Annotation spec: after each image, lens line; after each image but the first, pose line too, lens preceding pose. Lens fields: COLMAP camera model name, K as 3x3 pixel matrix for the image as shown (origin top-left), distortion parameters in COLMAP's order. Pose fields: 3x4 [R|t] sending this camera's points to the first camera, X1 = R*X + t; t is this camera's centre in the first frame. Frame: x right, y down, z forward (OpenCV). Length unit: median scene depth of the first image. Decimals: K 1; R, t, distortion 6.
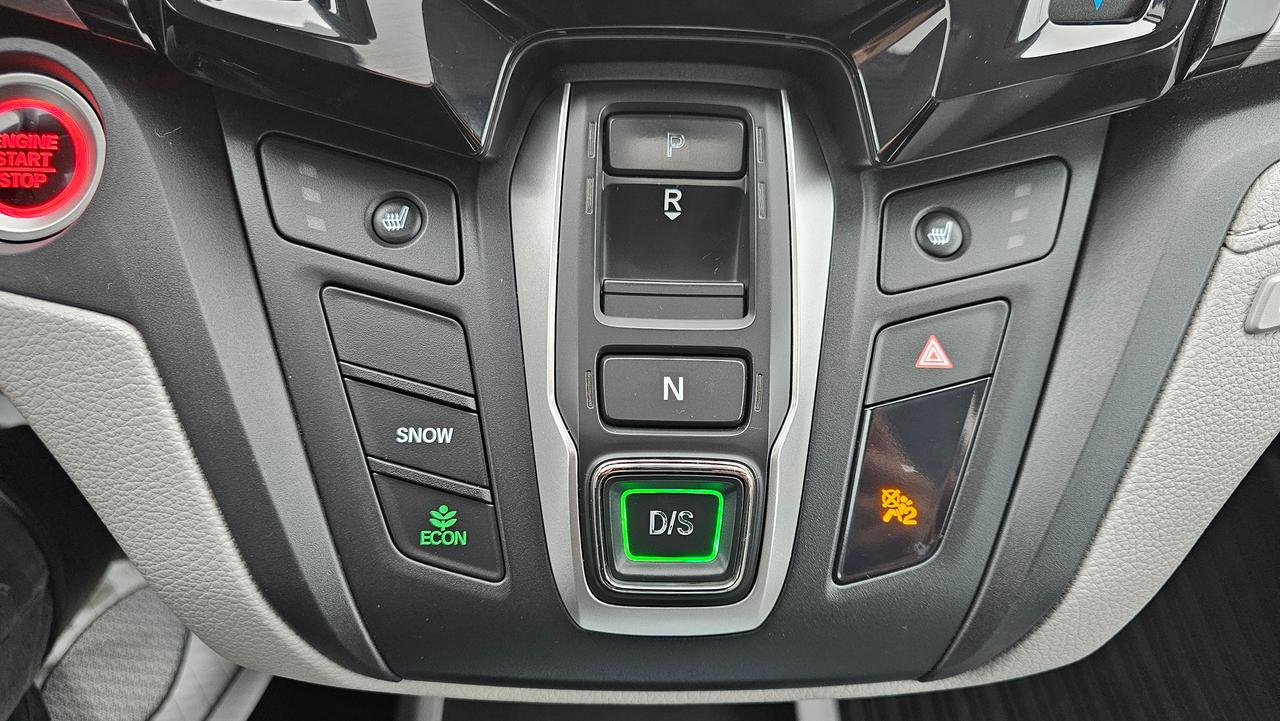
lens RADIAL K [[846.1, 0, 634.4], [0, 846.1, 367.3], [0, 0, 1]] dist [0.031639, -0.033809]
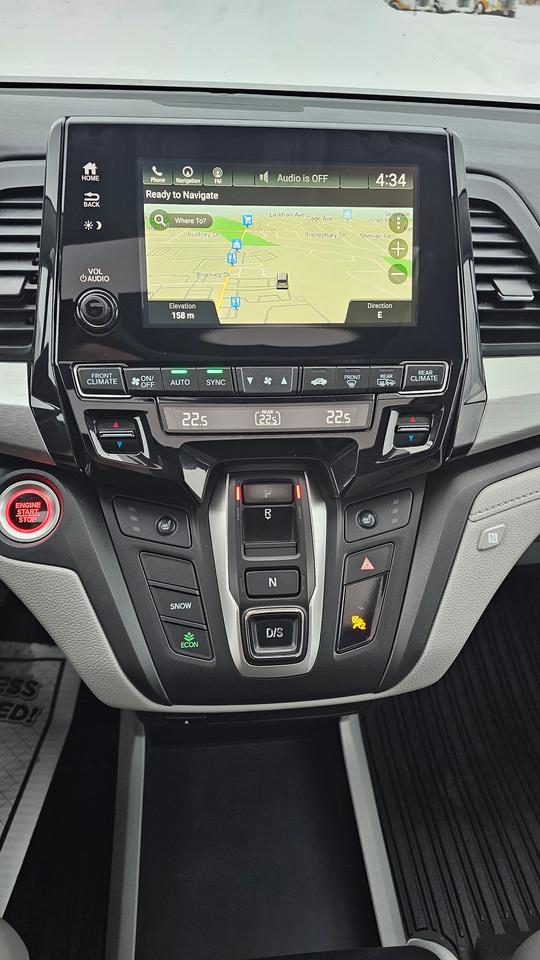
lens RADIAL K [[634.6, 0, 275.2], [0, 634.6, 472.8], [0, 0, 1]] dist [0.031639, -0.033809]
pose [[0.995979, -0.047104, 0.076207, -0.081921], [0.059788, 0.982961, -0.173822, 0.032871], [-0.066721, 0.177679, 0.981824, -1.042890]]
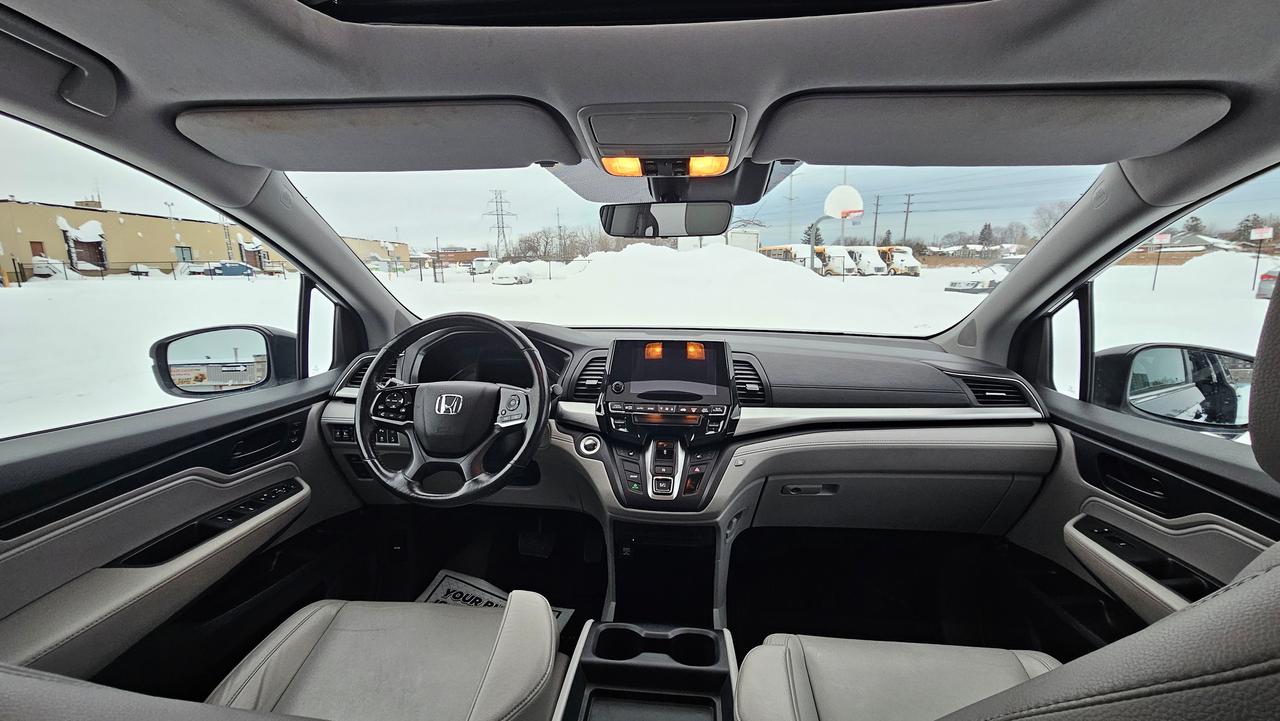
lens RADIAL K [[517.3, 0, 641.3], [0, 517.3, 365.8], [0, 0, 1]] dist [-0.000831, -0.000027]
pose [[0.993229, -0.010517, -0.115698, 0.410686], [-0.060519, 0.803257, -0.592550, 2.149175], [0.099168, 0.595539, 0.797182, -3.570802]]
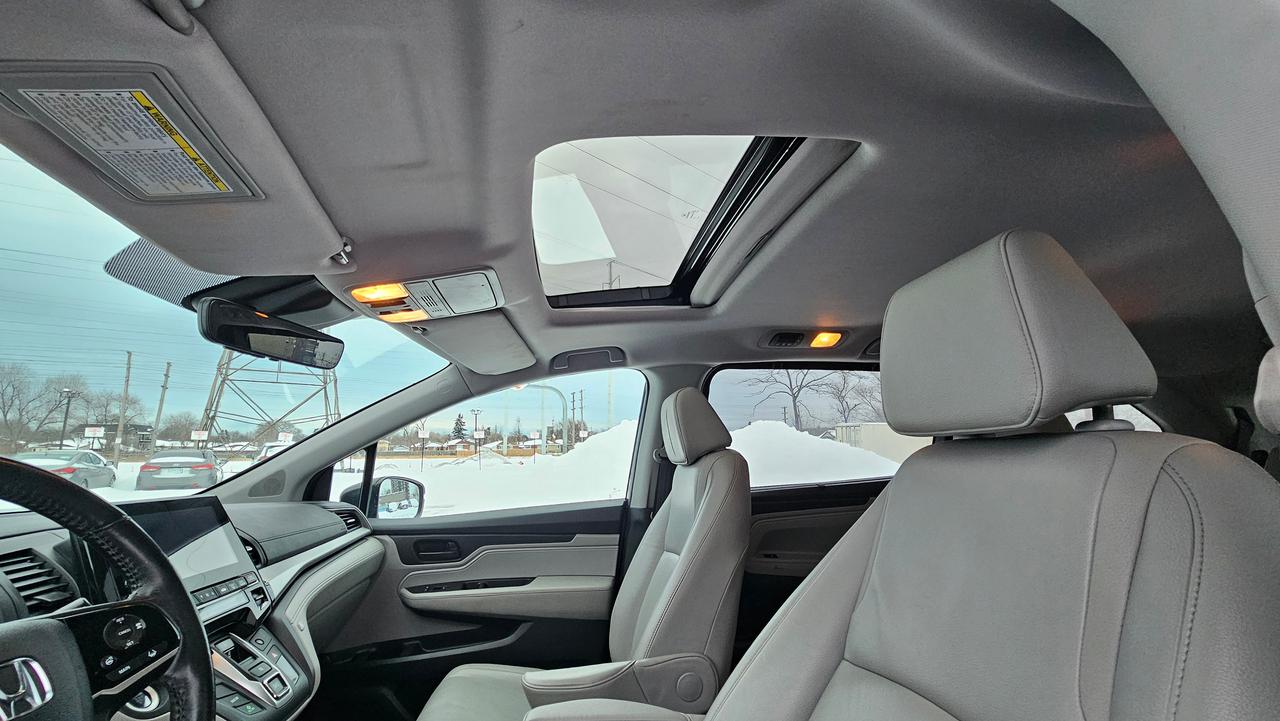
lens RADIAL K [[517.3, 0, 639.3], [0, 517.3, 377.0], [0, 0, 1]] dist [-0.000831, -0.000027]
pose [[-0.122820, 0.130293, 0.983839, -4.029874], [0.729702, 0.683765, 0.000541, 0.550803], [-0.672644, 0.717975, -0.179055, -1.595952]]
